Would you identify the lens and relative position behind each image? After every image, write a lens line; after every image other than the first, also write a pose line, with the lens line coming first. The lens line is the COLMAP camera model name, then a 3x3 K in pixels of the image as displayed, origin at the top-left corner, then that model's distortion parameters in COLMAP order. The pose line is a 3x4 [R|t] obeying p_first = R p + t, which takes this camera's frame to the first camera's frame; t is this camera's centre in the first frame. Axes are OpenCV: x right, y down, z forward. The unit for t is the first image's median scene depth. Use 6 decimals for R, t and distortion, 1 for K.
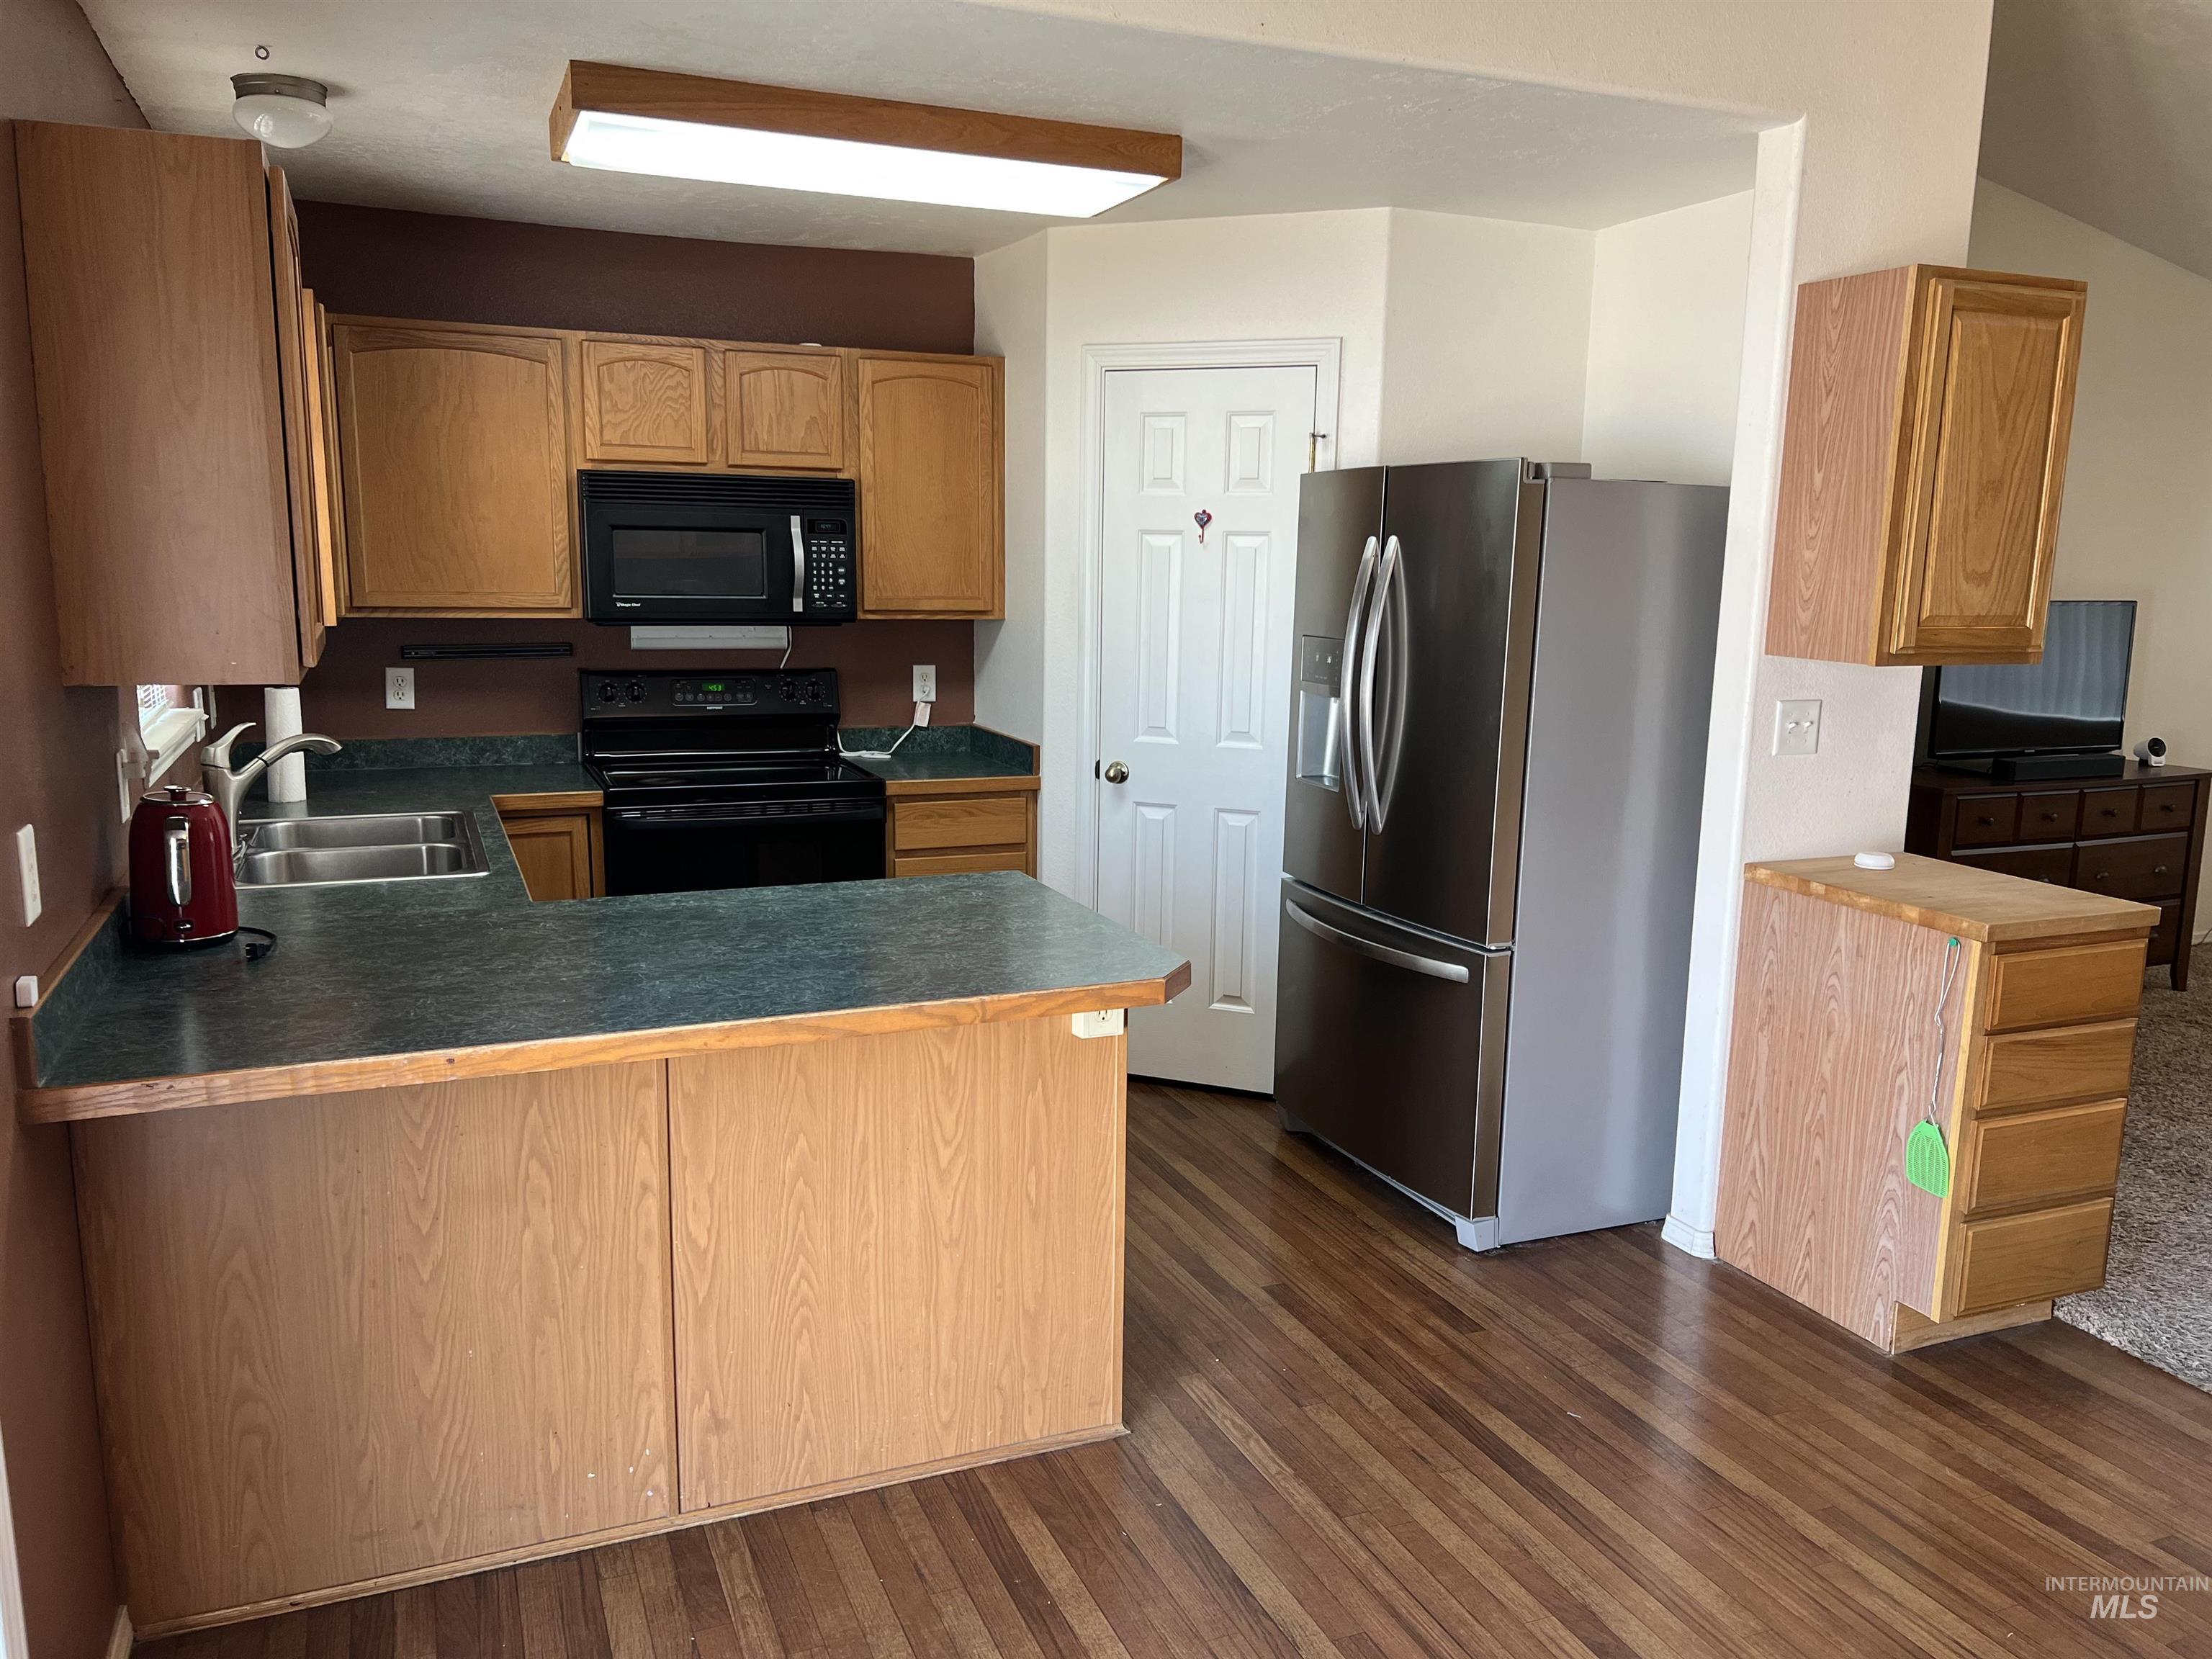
lens RADIAL K [[1642.5, 0, 1110.8], [0, 1642.5, 831.7], [0, 0, 1]] dist [0.032428, -0.066581]
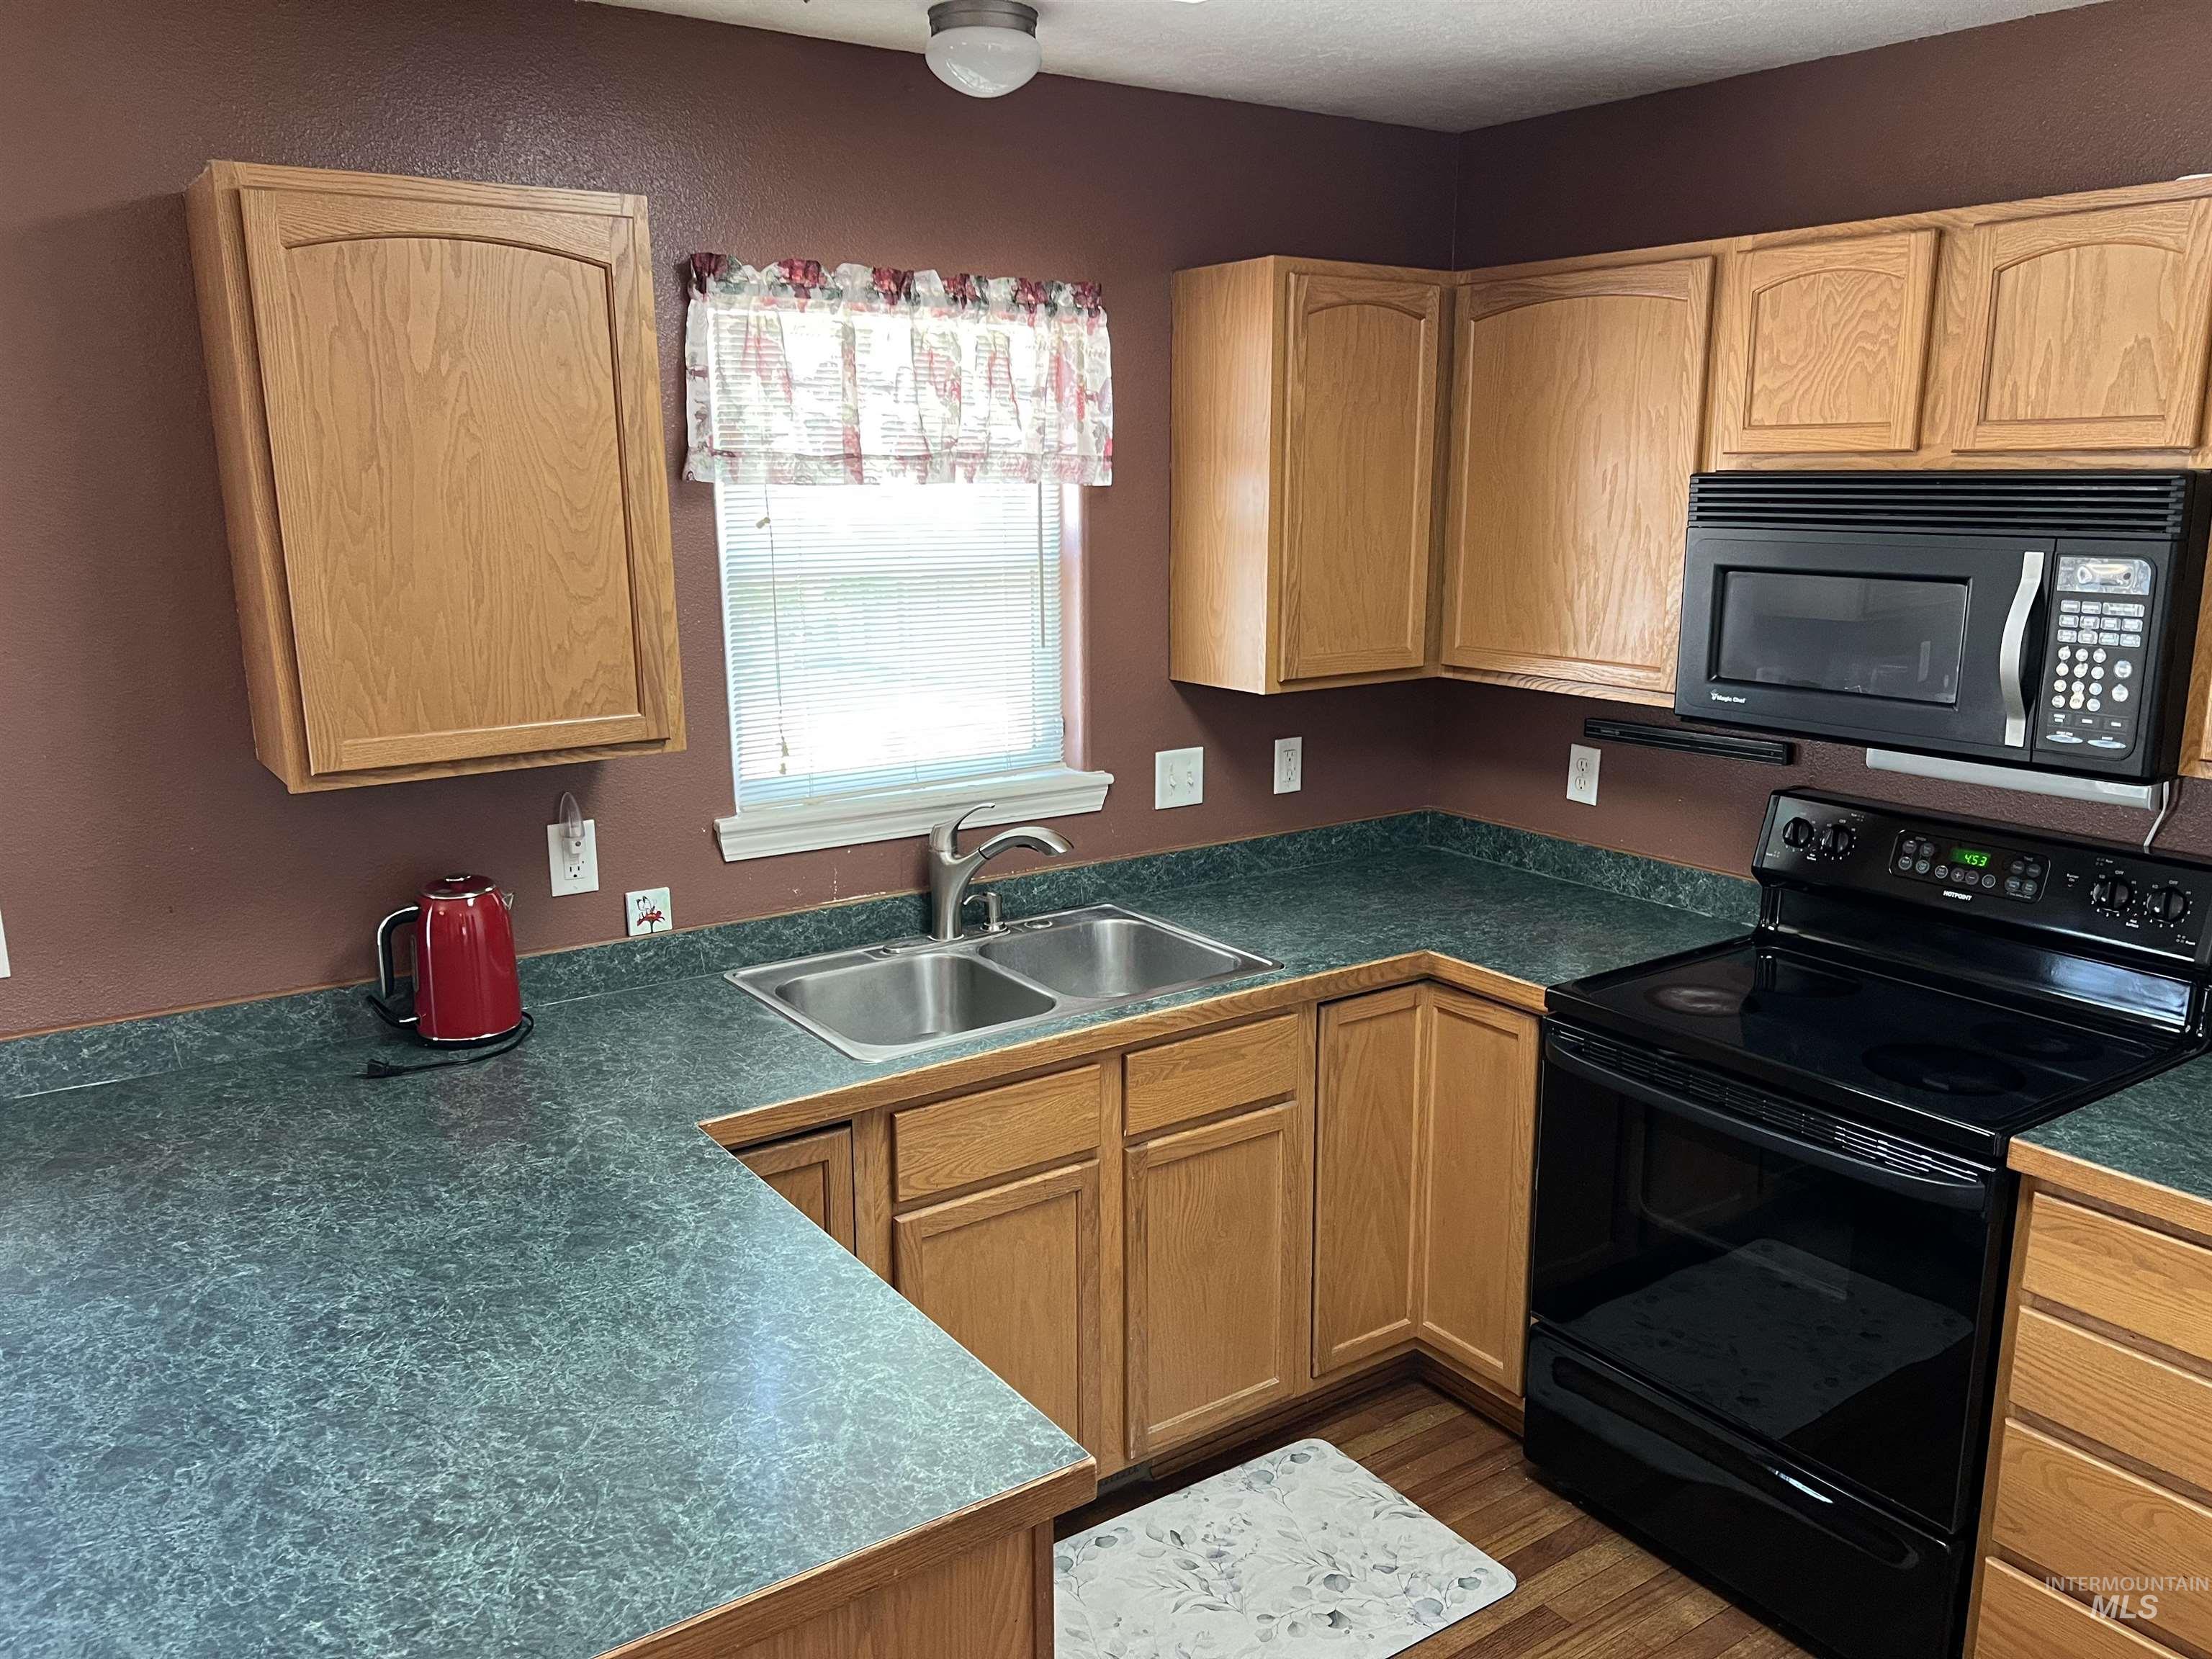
lens RADIAL K [[1642.5, 0, 1111.9], [0, 1642.5, 826.2], [0, 0, 1]] dist [0.032428, -0.066581]
pose [[0.224077, 0.184929, -0.956865, 0.228024], [-0.162955, 0.975119, 0.150296, -0.142905], [0.960851, 0.122248, 0.248637, 0.633199]]
